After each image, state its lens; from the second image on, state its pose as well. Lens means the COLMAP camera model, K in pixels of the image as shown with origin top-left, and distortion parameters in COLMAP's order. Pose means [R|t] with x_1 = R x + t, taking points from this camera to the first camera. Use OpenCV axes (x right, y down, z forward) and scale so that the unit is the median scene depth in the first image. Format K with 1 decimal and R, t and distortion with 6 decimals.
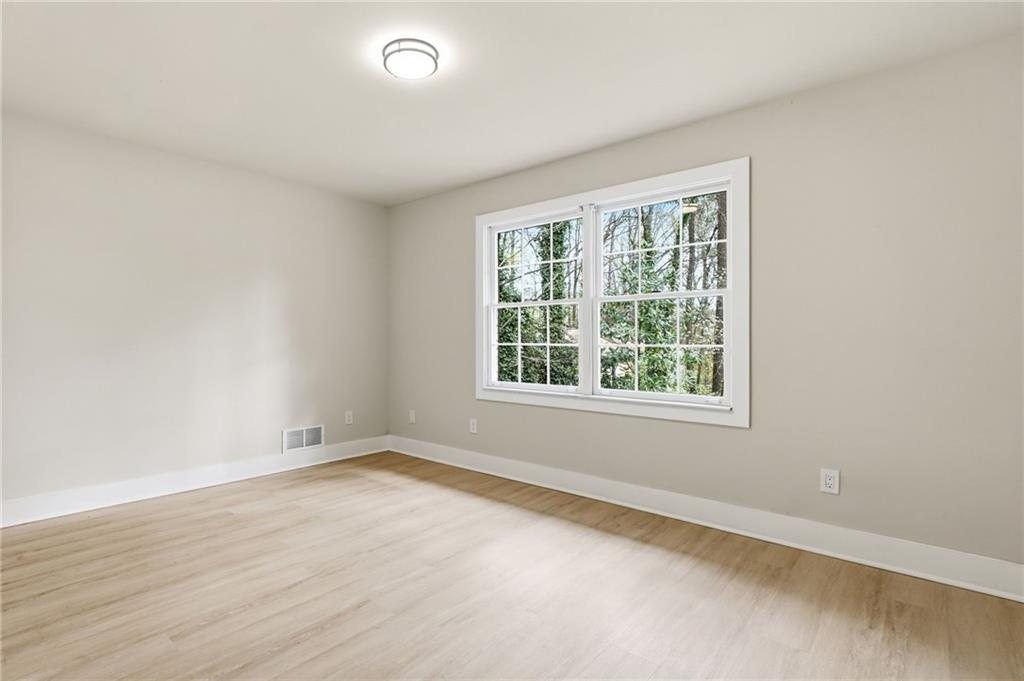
lens RADIAL K [[486.3, 0, 510.3], [0, 486.3, 342.0], [0, 0, 1]] dist [0.026981, 0.000356]
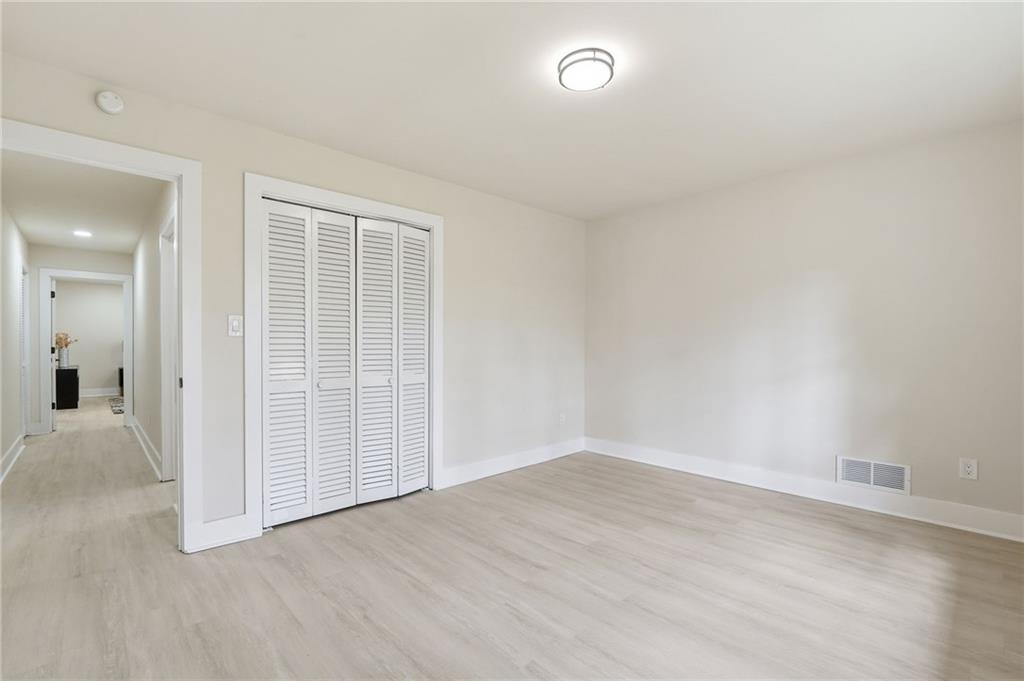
lens RADIAL K [[486.3, 0, 509.4], [0, 486.3, 345.0], [0, 0, 1]] dist [0.026981, 0.000356]
pose [[-0.134523, -0.008801, -0.990871, 0.571294], [0.002324, 0.999955, -0.009197, -0.006233], [0.990908, -0.003540, -0.134496, 0.674578]]
